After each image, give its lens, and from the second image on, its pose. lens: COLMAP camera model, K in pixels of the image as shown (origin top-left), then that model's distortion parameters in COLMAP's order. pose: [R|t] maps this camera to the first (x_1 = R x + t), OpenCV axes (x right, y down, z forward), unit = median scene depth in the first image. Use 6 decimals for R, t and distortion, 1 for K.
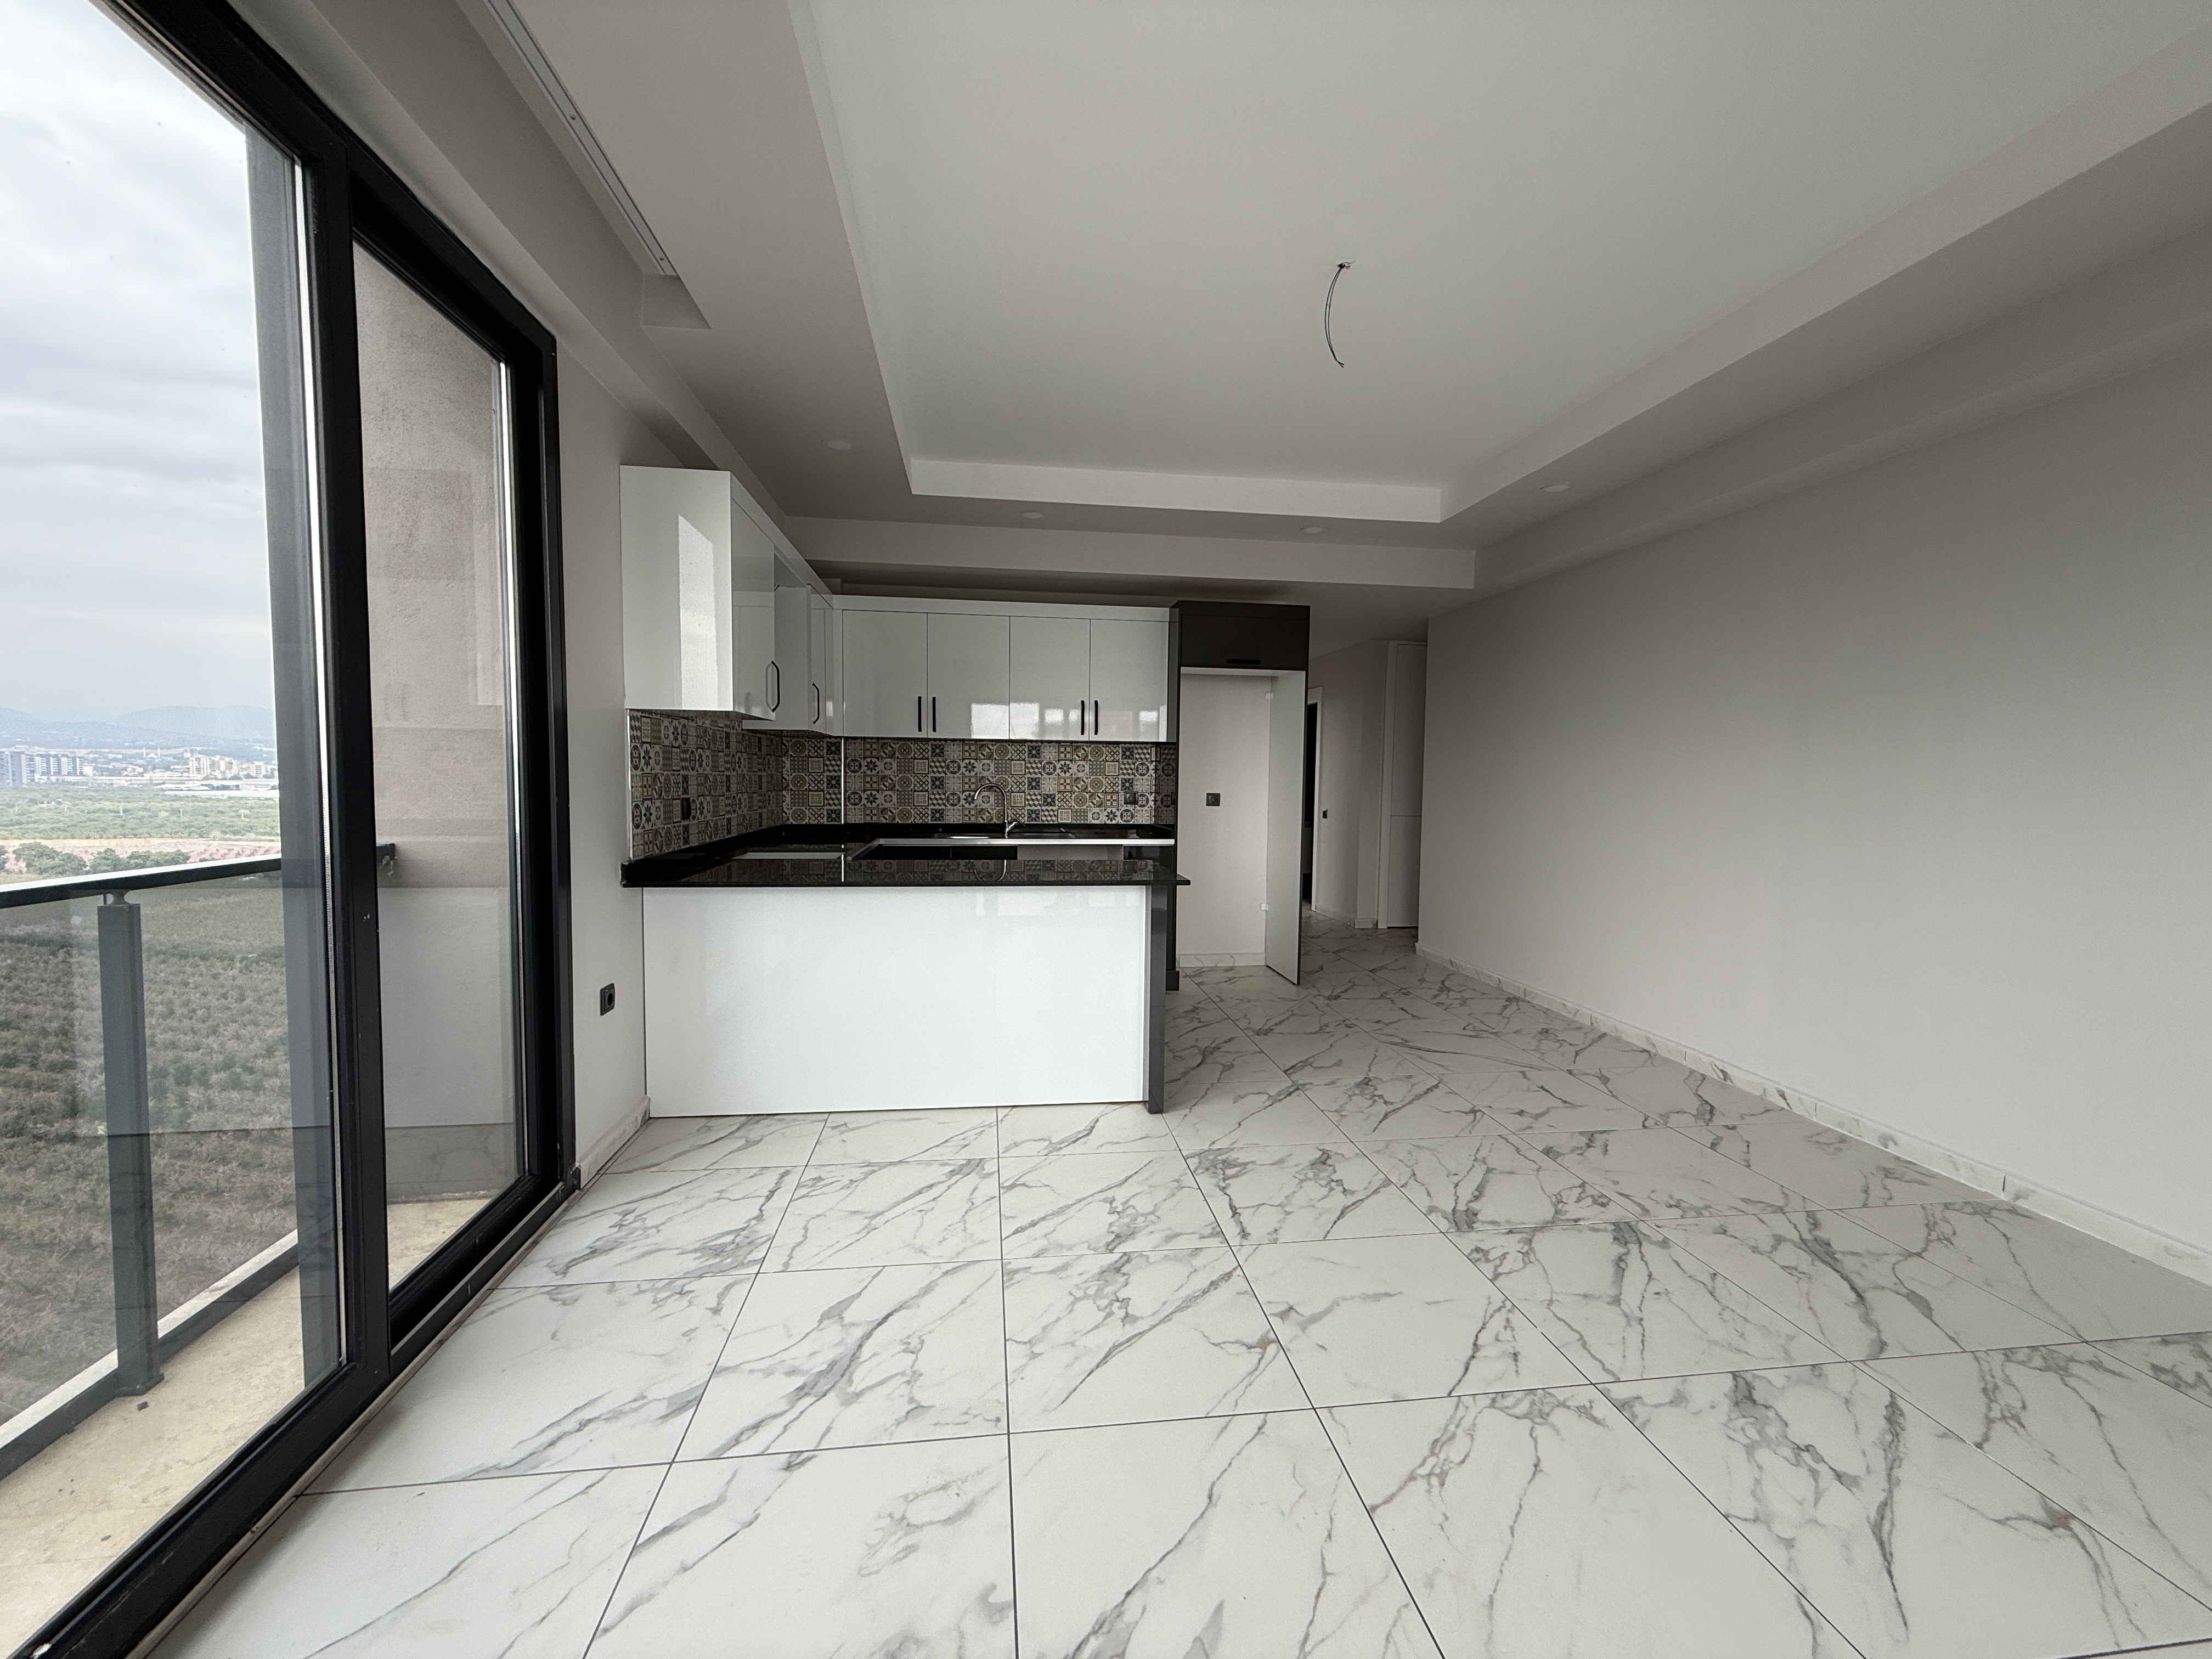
lens RADIAL K [[880.1, 0, 1102.1], [0, 880.1, 828.8], [0, 0, 1]] dist [-0.001217, 0.000426]
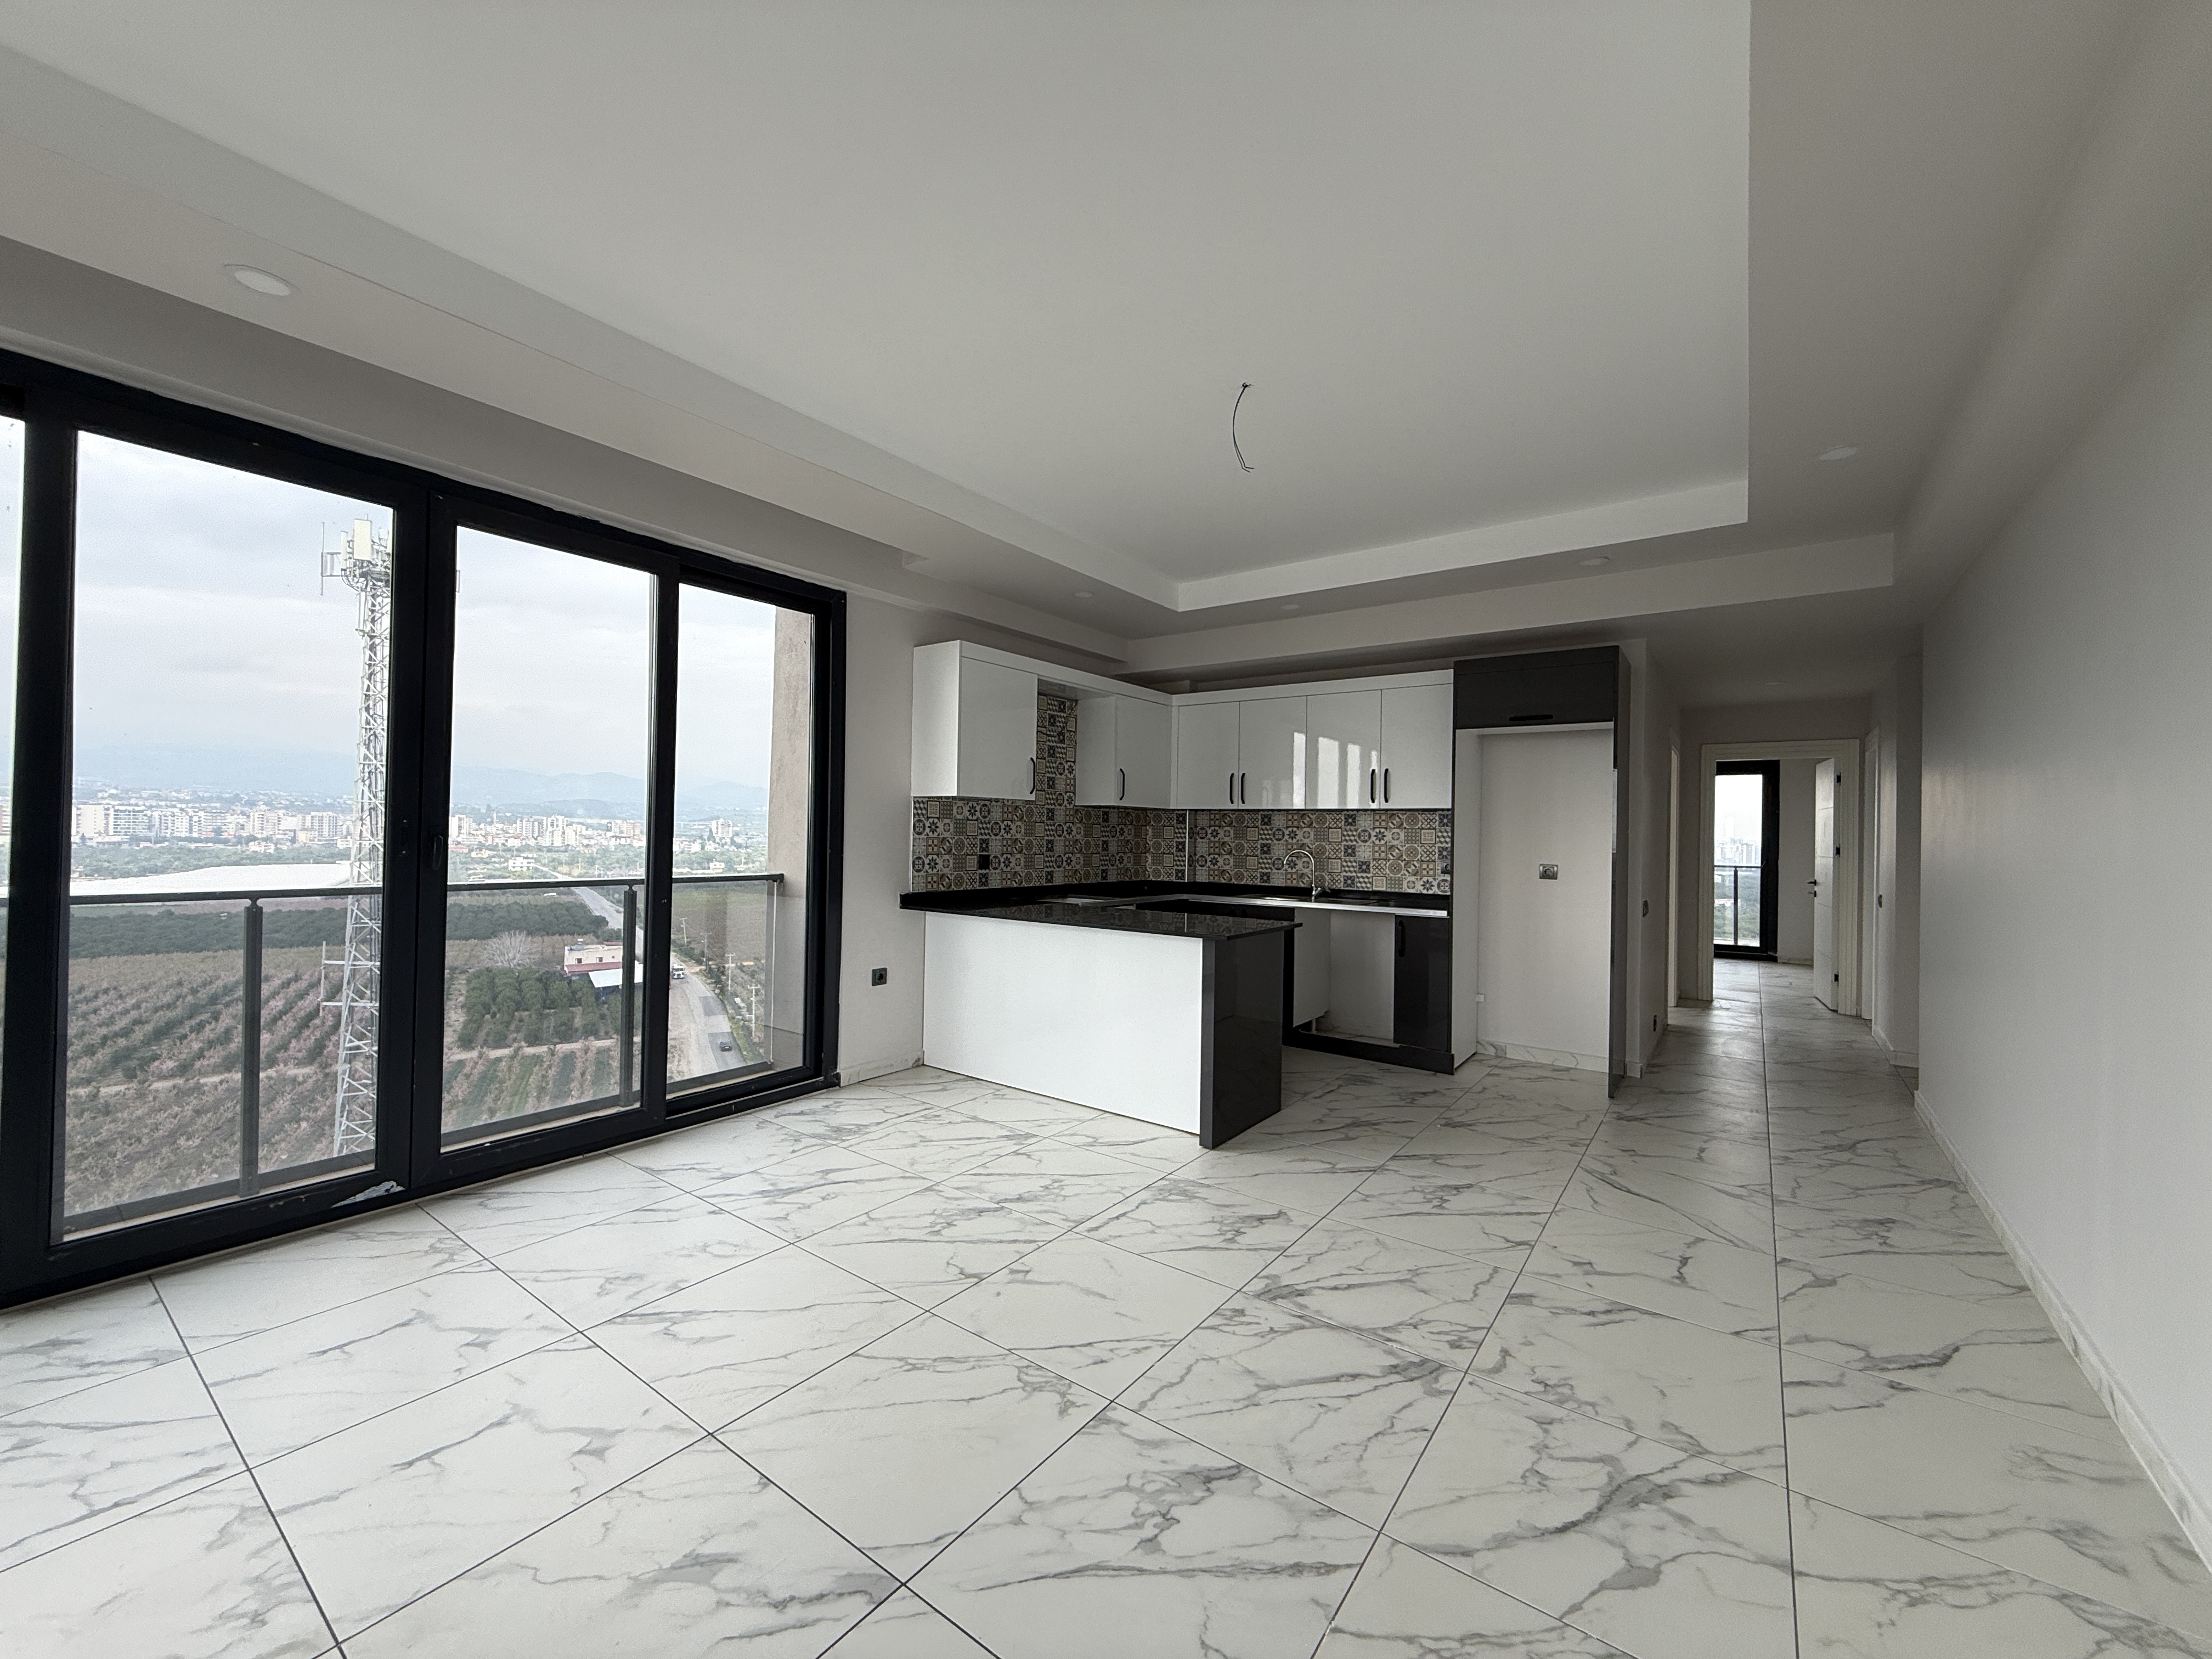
lens RADIAL K [[880.1, 0, 1096.1], [0, 880.1, 828.9], [0, 0, 1]] dist [-0.001217, 0.000426]
pose [[0.716504, -0.003885, -0.697572, 0.771324], [-0.051292, 0.996984, -0.058237, -0.002772], [0.695694, 0.077507, 0.714144, 0.095494]]
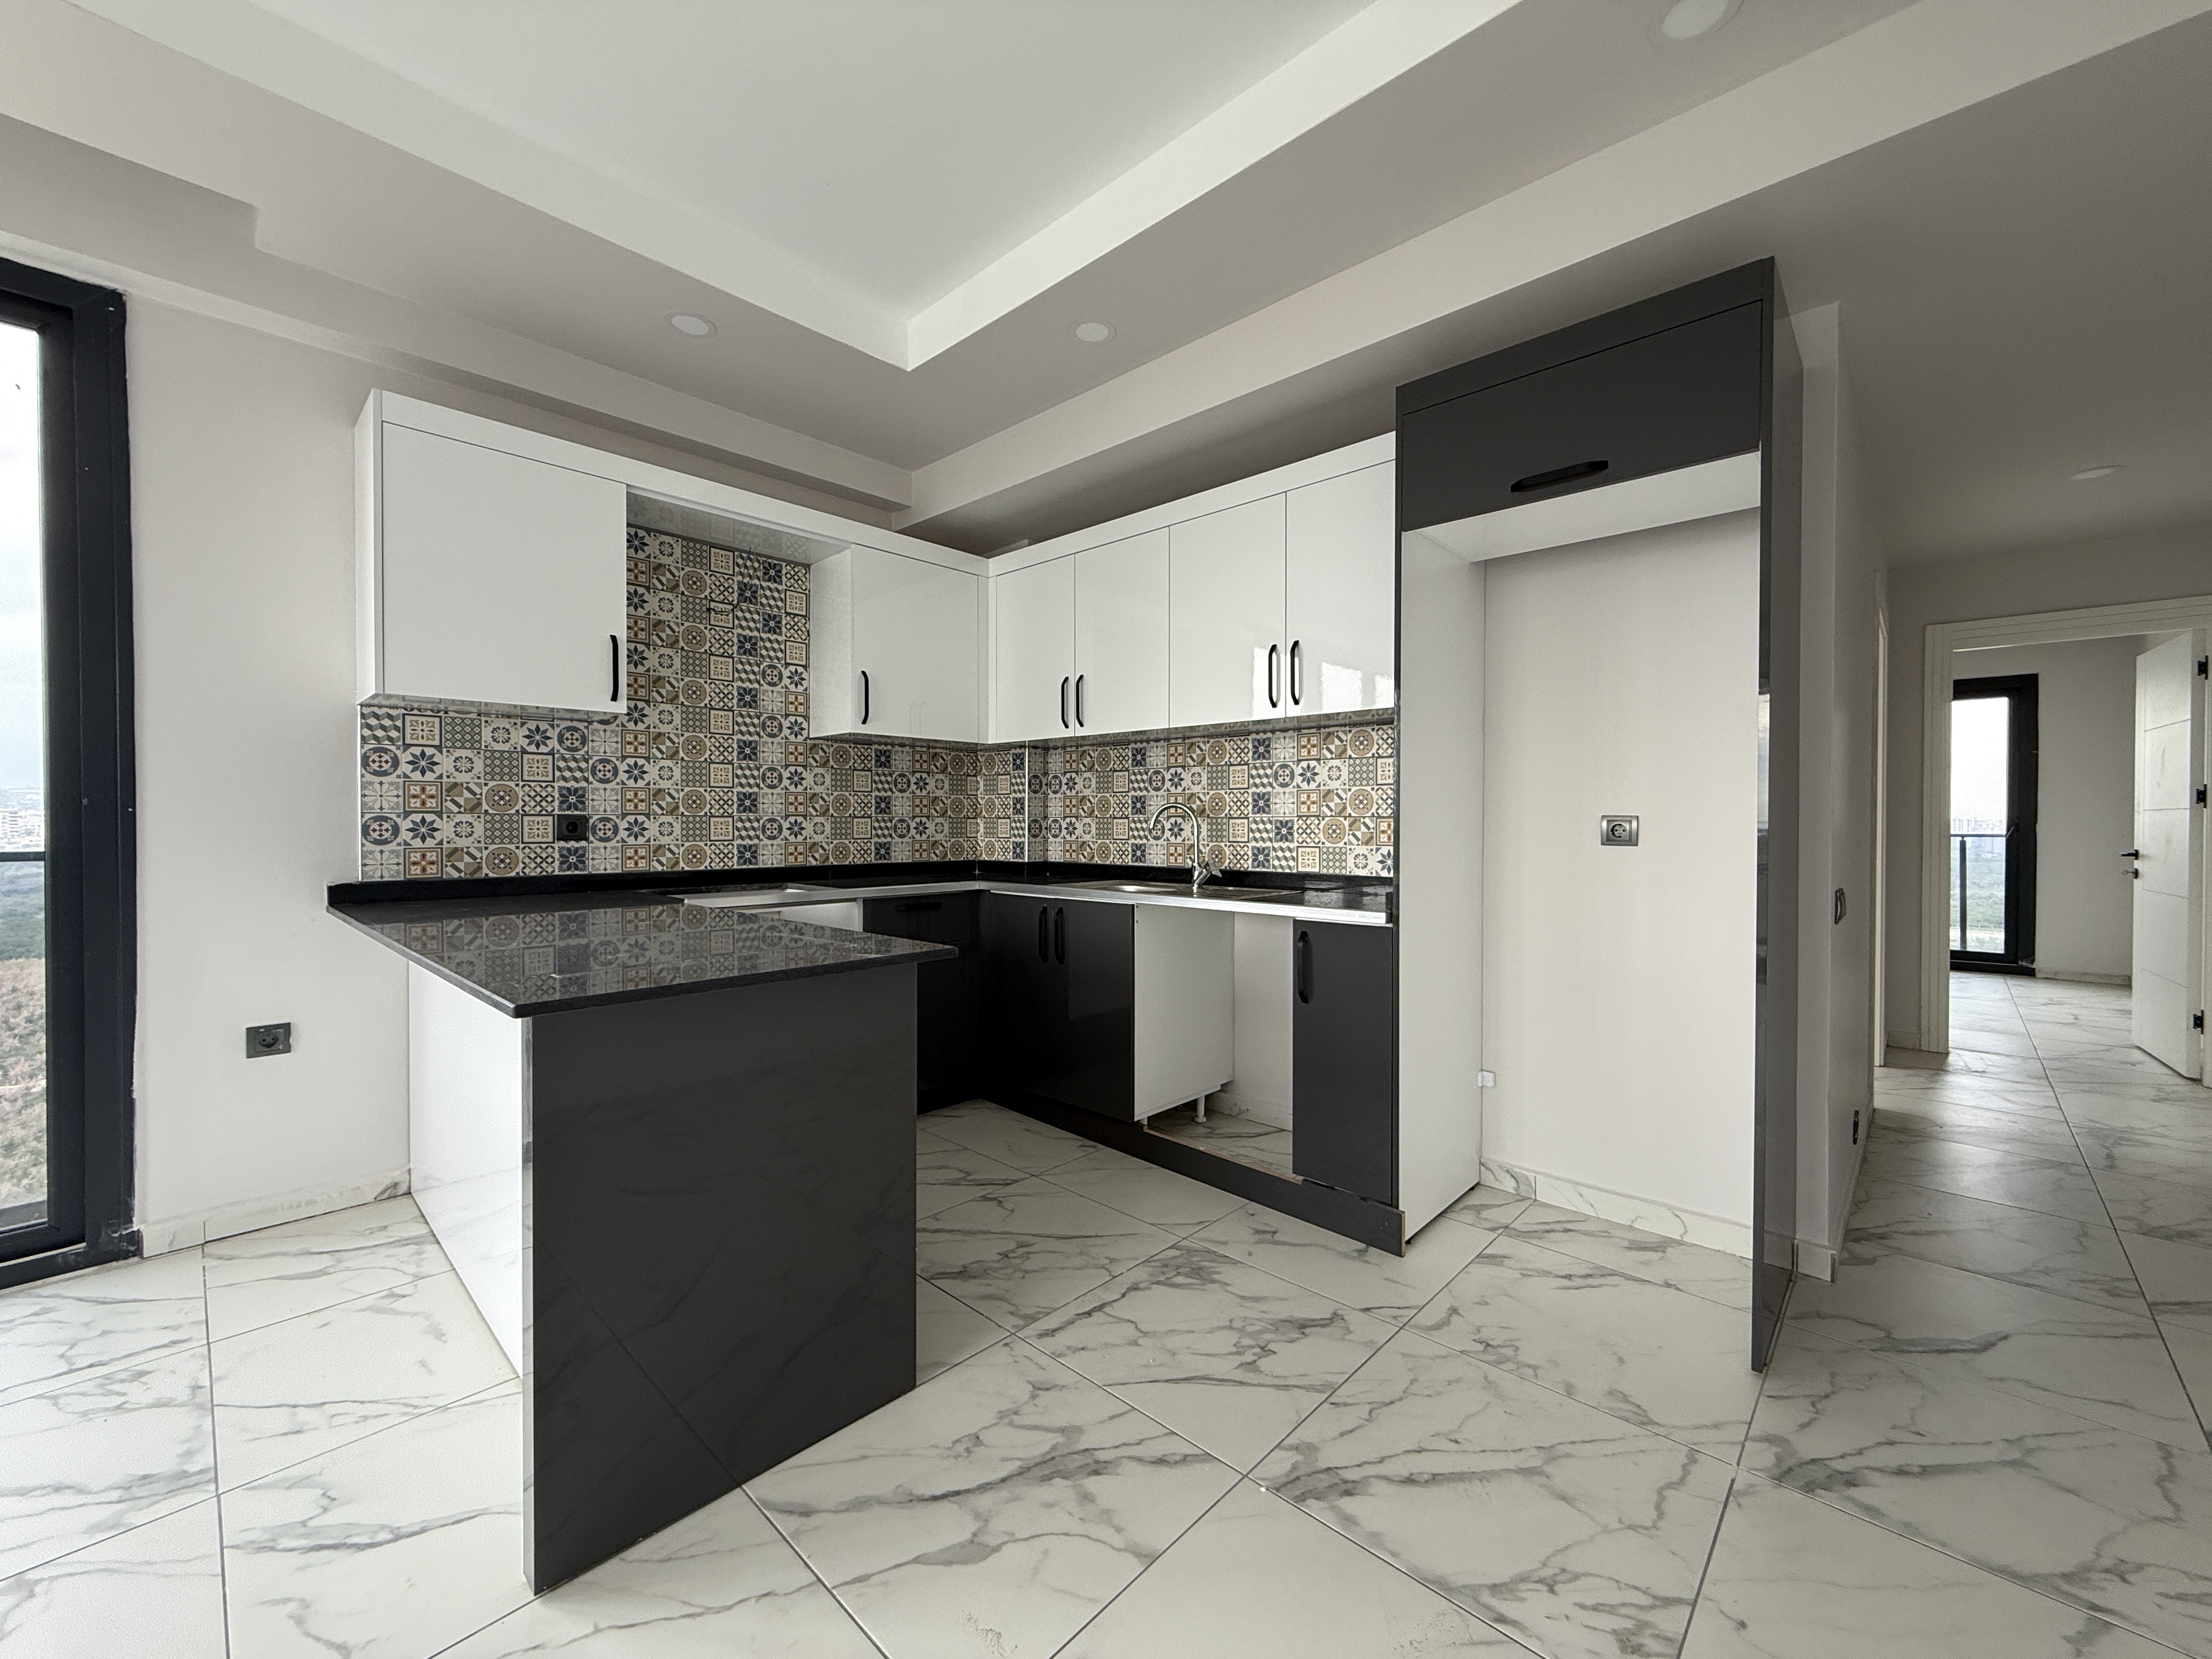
lens RADIAL K [[880.1, 0, 1095.1], [0, 880.1, 828.1], [0, 0, 1]] dist [-0.001217, 0.000426]
pose [[0.624935, -0.004712, -0.780663, 0.558401], [-0.042120, 0.998322, -0.039744, -0.012010], [0.779540, 0.057719, 0.623688, 0.985451]]
